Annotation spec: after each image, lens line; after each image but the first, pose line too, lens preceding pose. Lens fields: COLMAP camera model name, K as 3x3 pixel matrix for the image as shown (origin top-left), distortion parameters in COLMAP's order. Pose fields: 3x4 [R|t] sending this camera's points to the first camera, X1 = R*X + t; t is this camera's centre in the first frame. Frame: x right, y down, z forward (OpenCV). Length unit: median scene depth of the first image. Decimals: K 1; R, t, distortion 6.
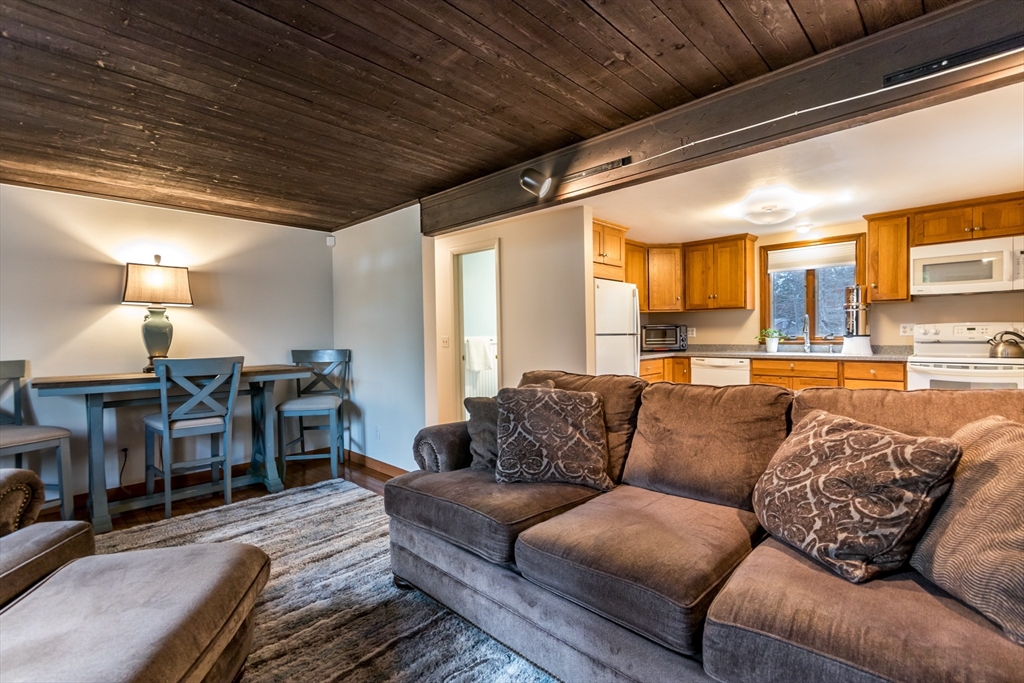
lens RADIAL K [[490.4, 0, 512.8], [0, 490.4, 341.6], [0, 0, 1]] dist [0.009663, 0.000829]
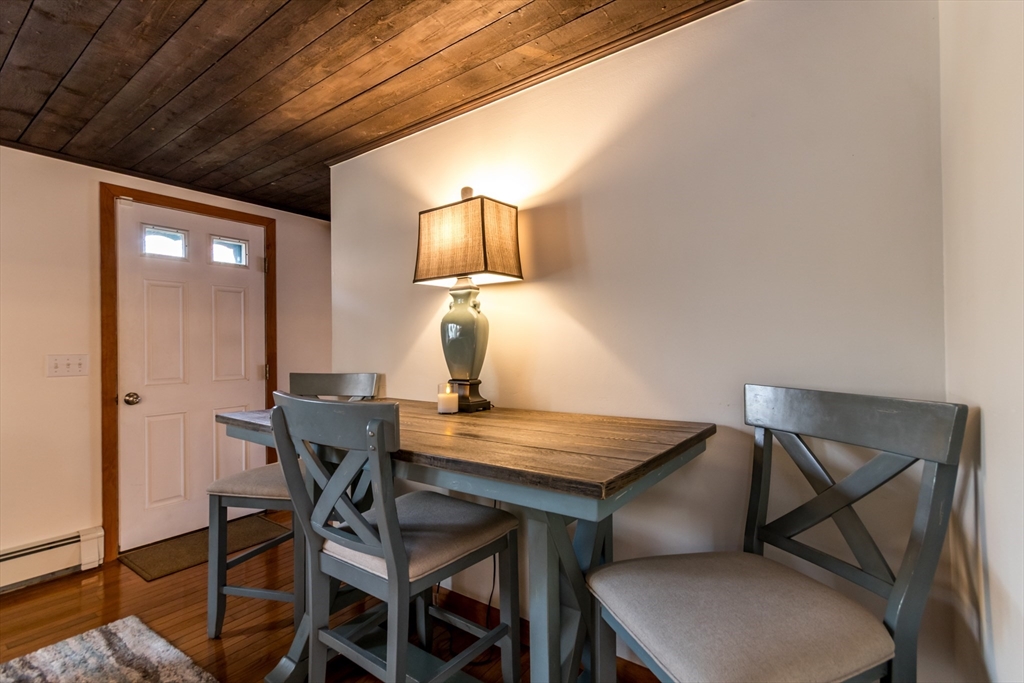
lens RADIAL K [[490.4, 0, 511.3], [0, 490.4, 342.0], [0, 0, 1]] dist [0.009663, 0.000829]
pose [[0.187322, 0.000678, -0.982298, -0.202243], [-0.006265, 0.999980, -0.000505, -0.011402], [0.982279, 0.006249, 0.187322, 0.957802]]
